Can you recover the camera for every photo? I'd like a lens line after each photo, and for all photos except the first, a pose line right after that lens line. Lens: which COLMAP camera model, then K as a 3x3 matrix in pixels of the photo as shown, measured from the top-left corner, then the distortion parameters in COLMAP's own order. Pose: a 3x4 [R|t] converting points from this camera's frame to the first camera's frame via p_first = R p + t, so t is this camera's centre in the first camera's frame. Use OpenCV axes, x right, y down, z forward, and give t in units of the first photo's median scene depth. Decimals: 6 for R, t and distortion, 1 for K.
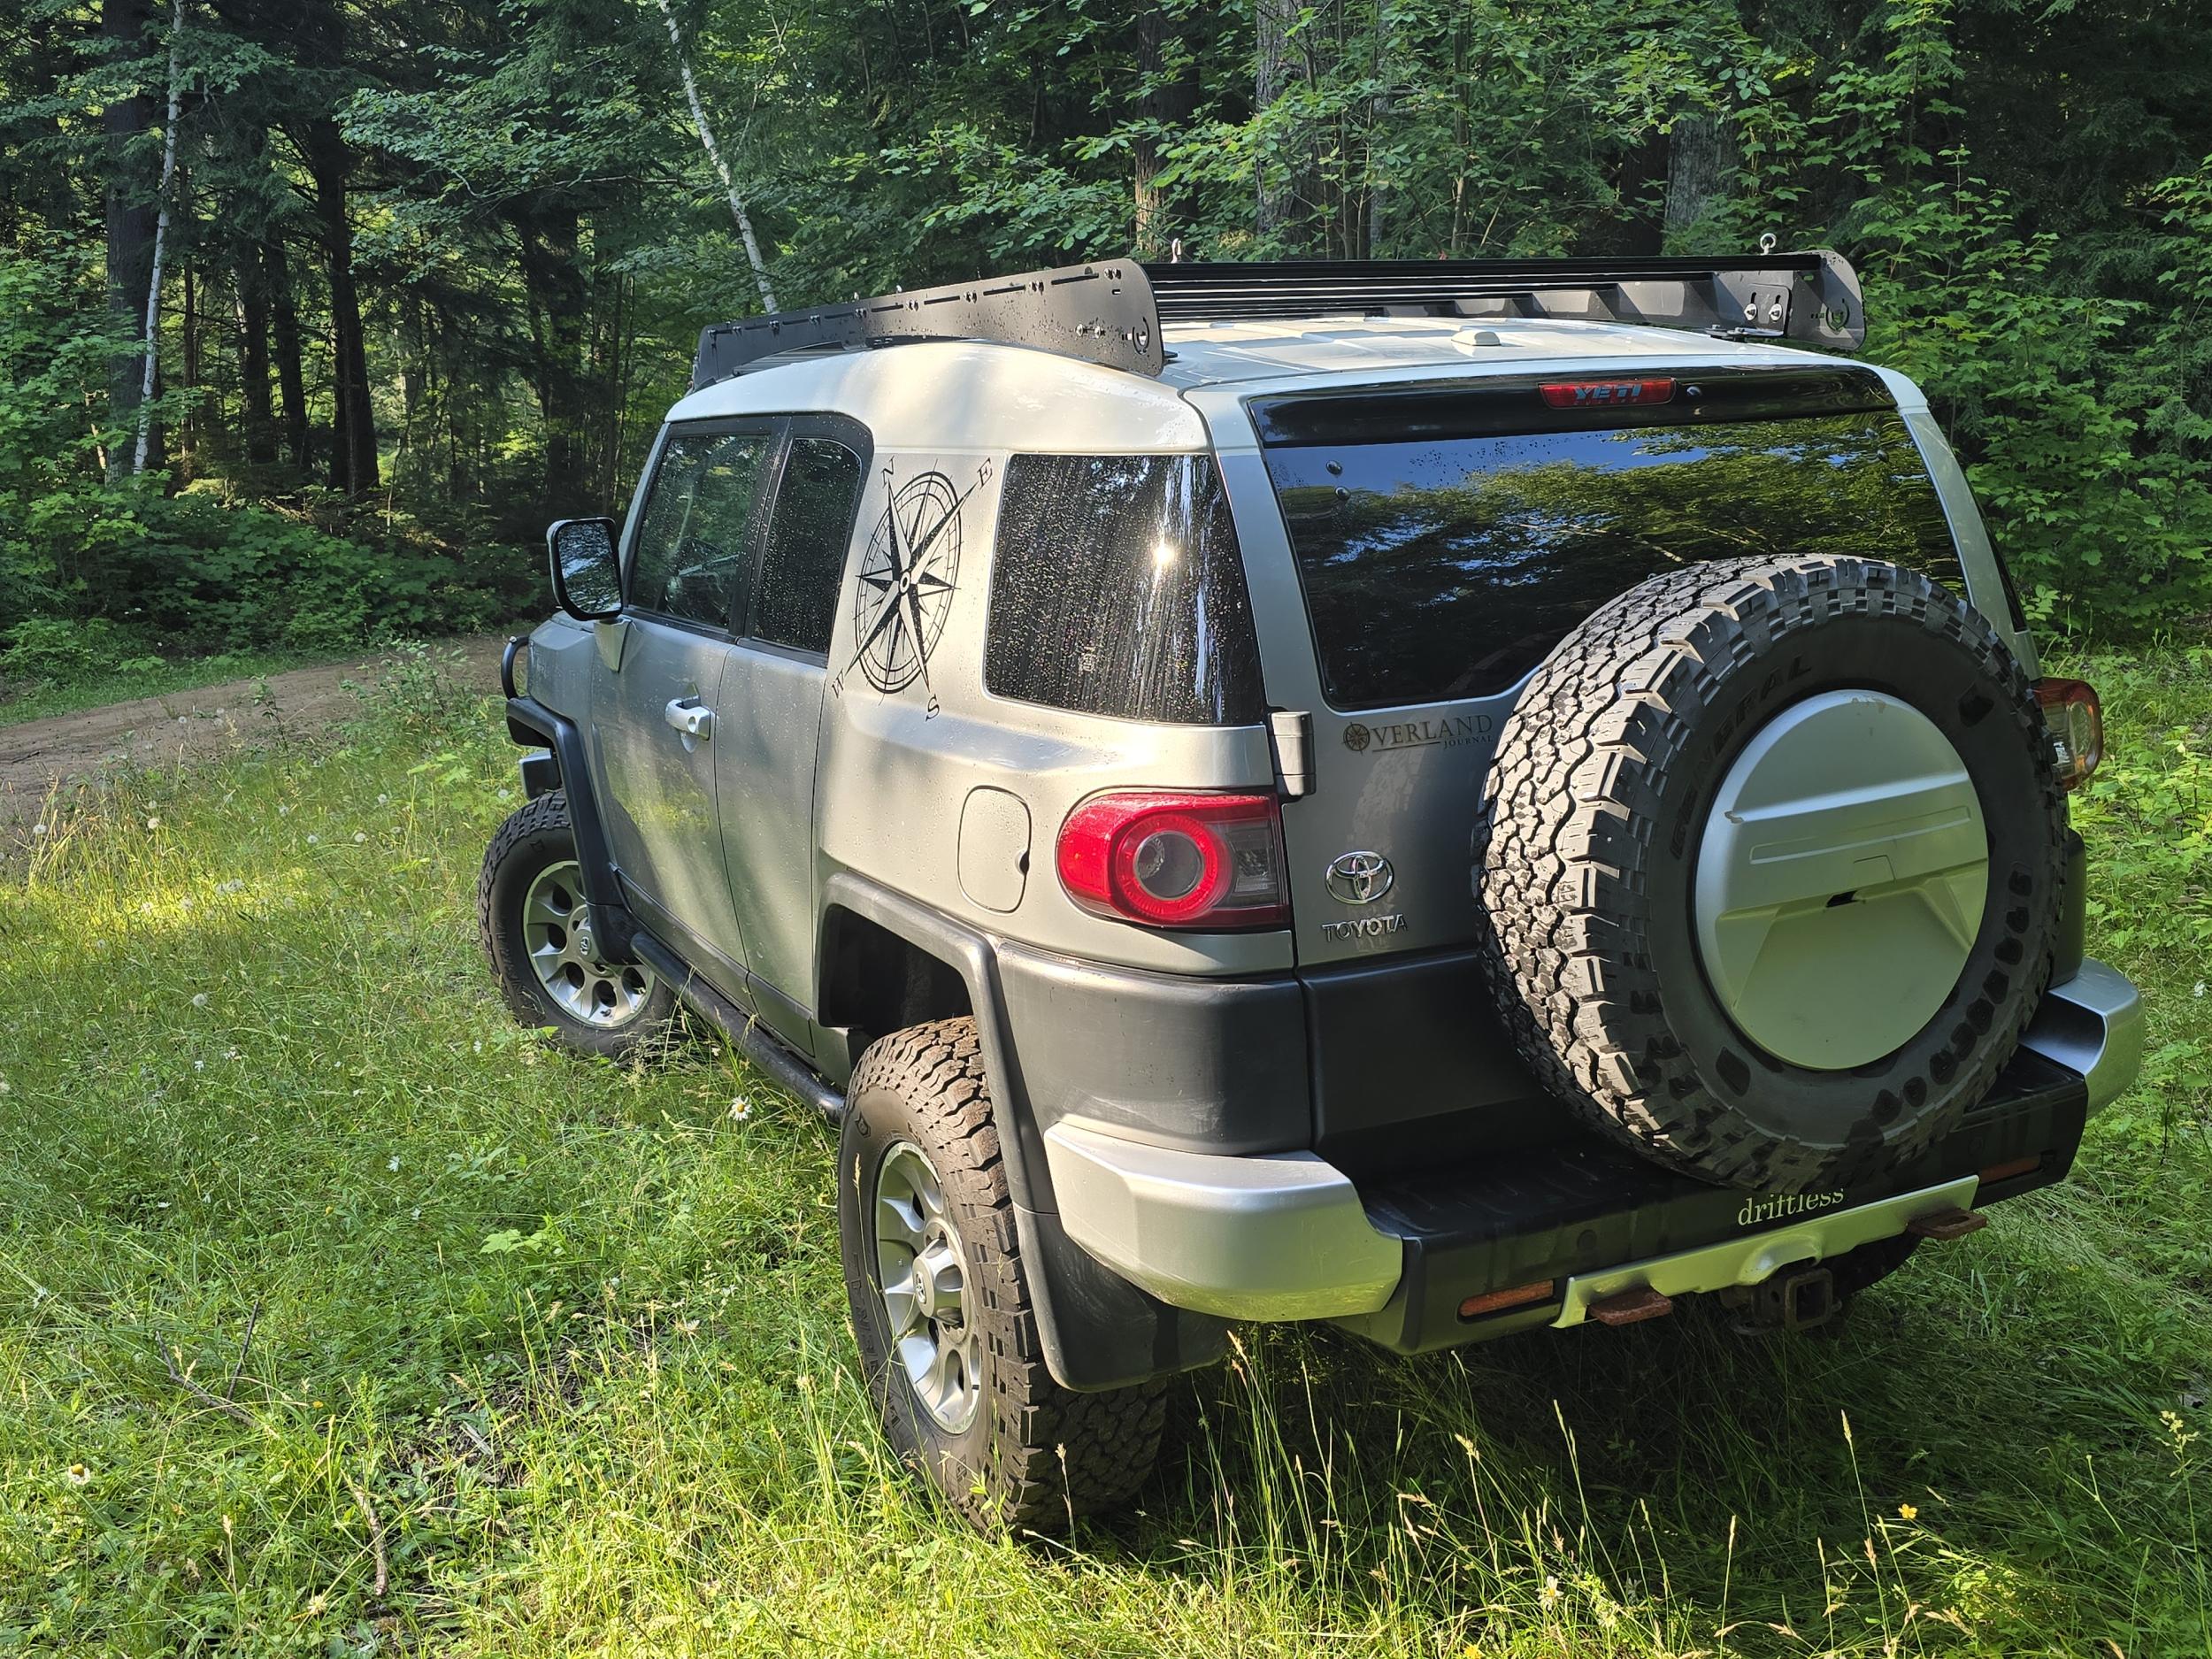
lens RADIAL K [[2124.1, 0, 1073.5], [0, 2124.1, 834.2], [0, 0, 1]] dist [0.047202, -0.009923]
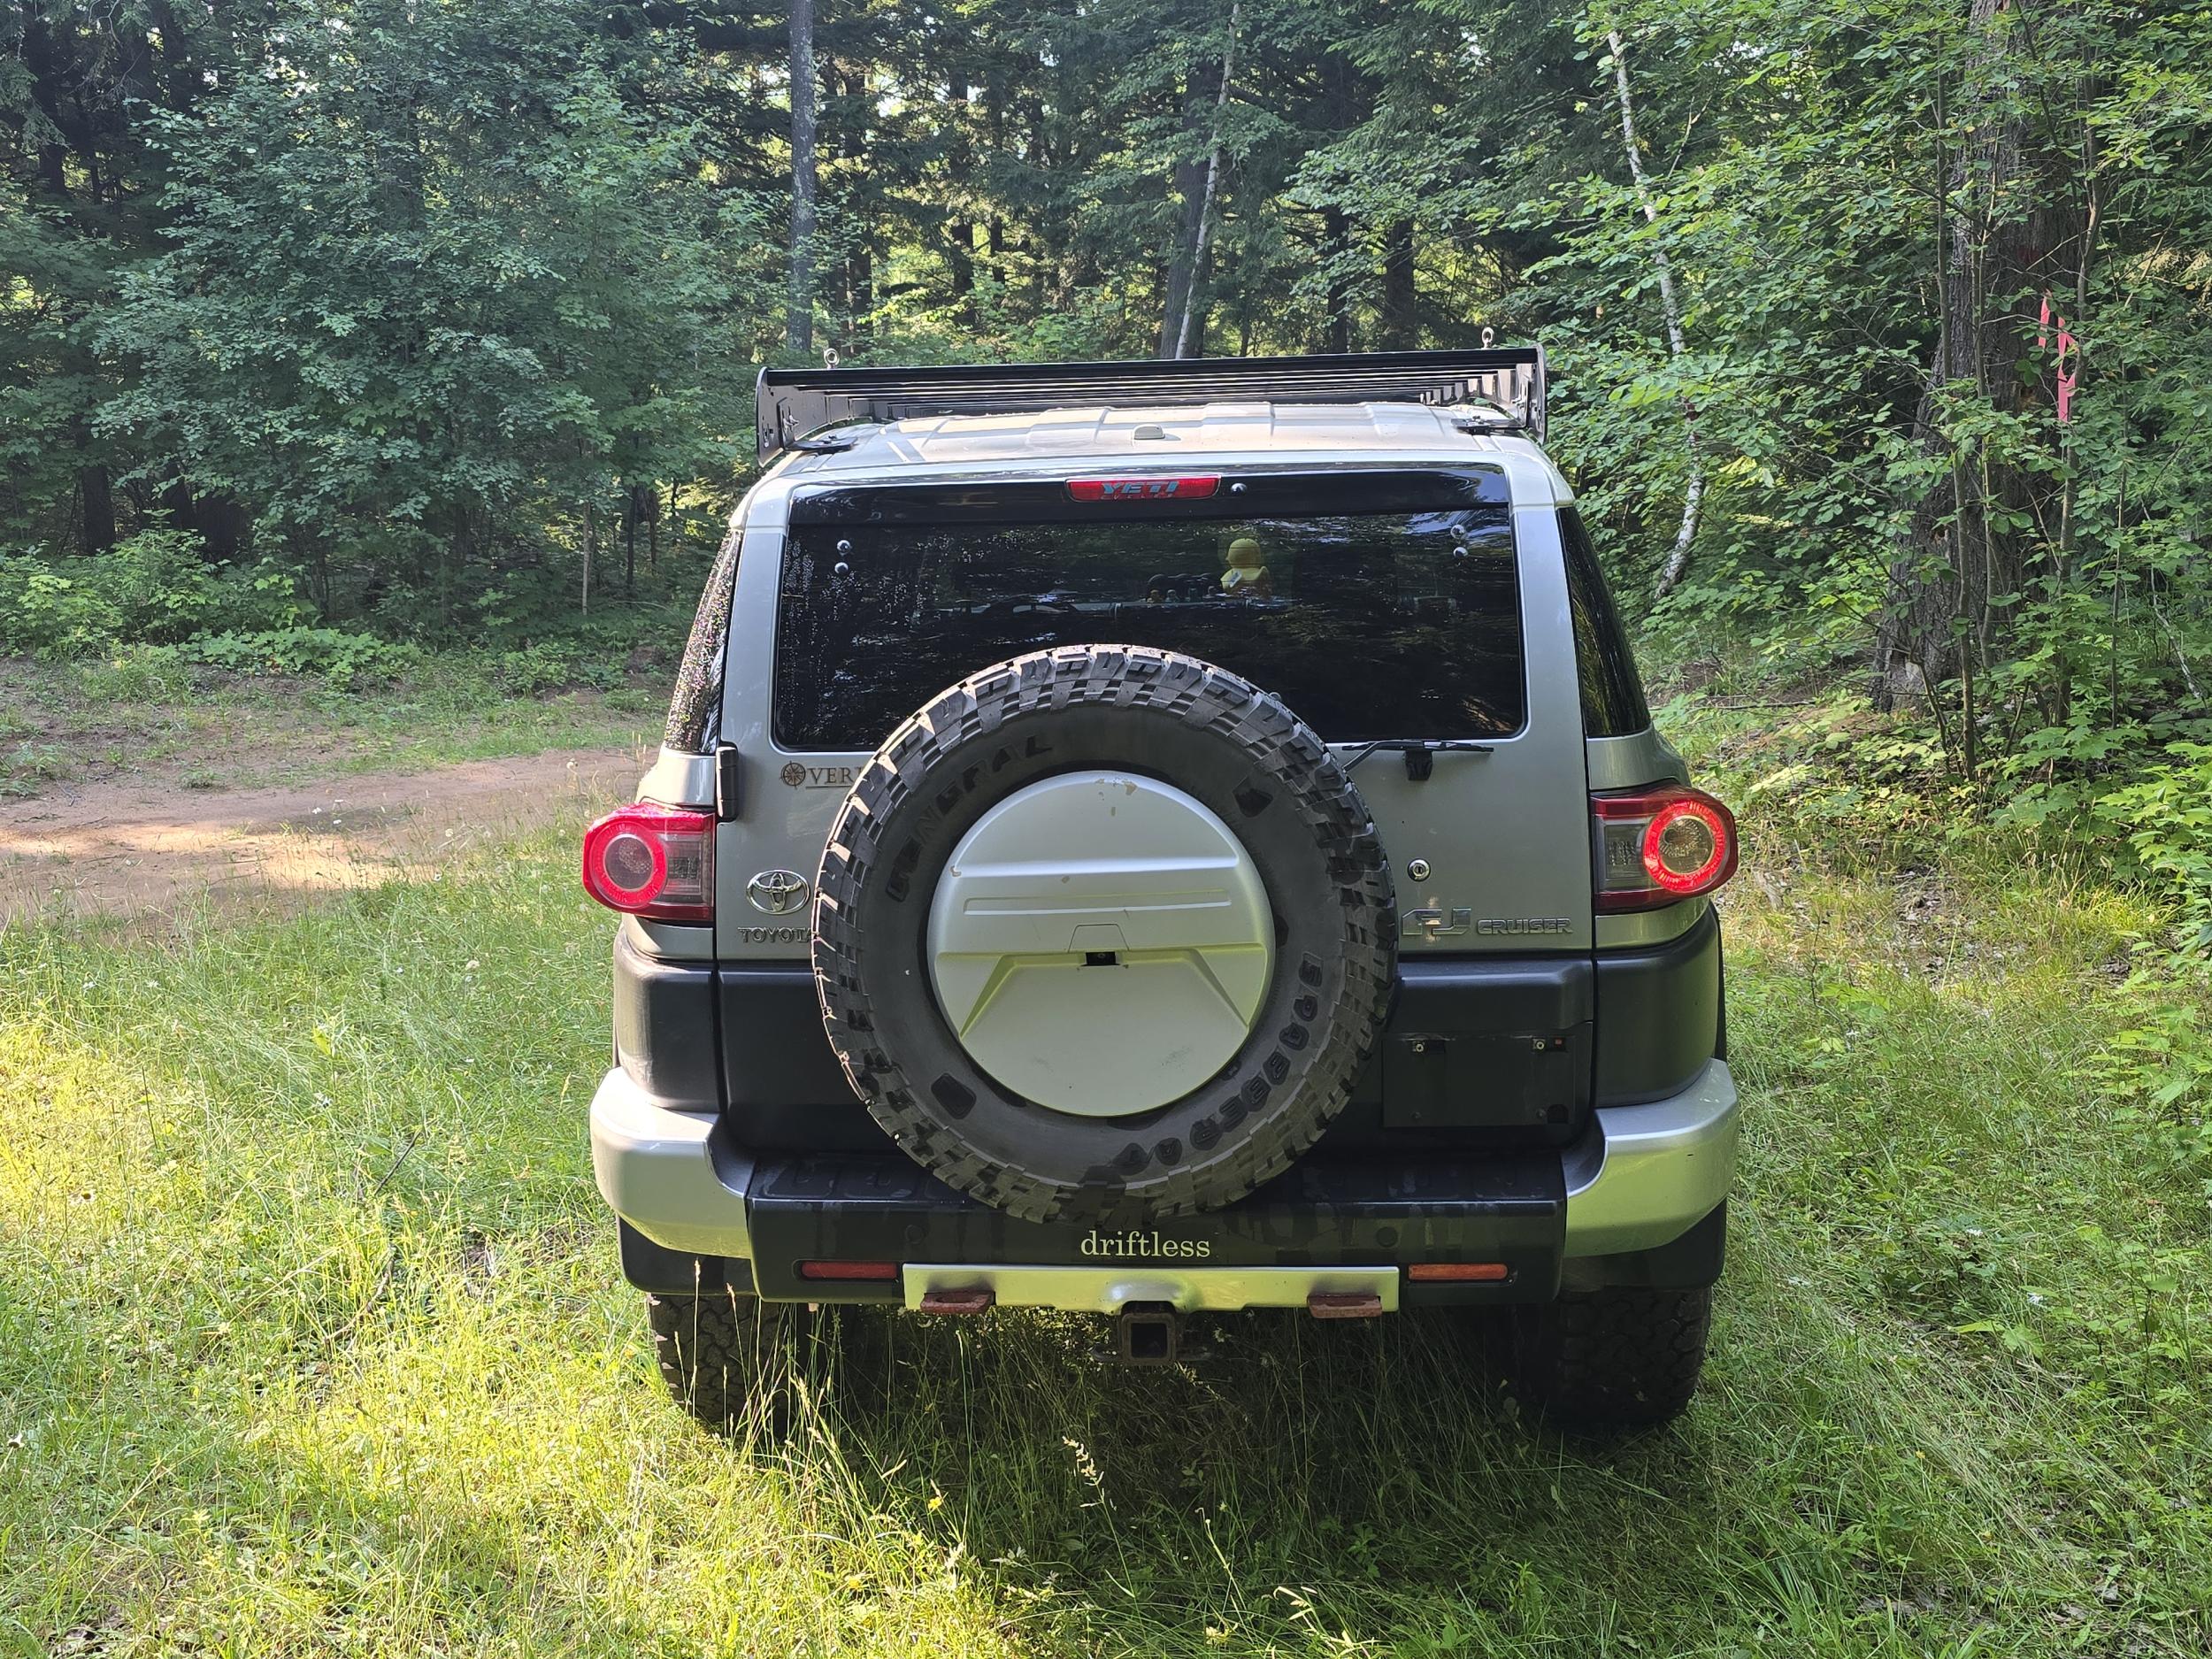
lens RADIAL K [[2124.1, 0, 1073.5], [0, 2124.1, 834.2], [0, 0, 1]] dist [0.047202, -0.009923]
pose [[0.854753, 0.106751, -0.507938, 0.881507], [-0.111124, 0.993567, 0.021814, -0.056133], [0.506999, 0.037798, 0.861117, 0.055405]]
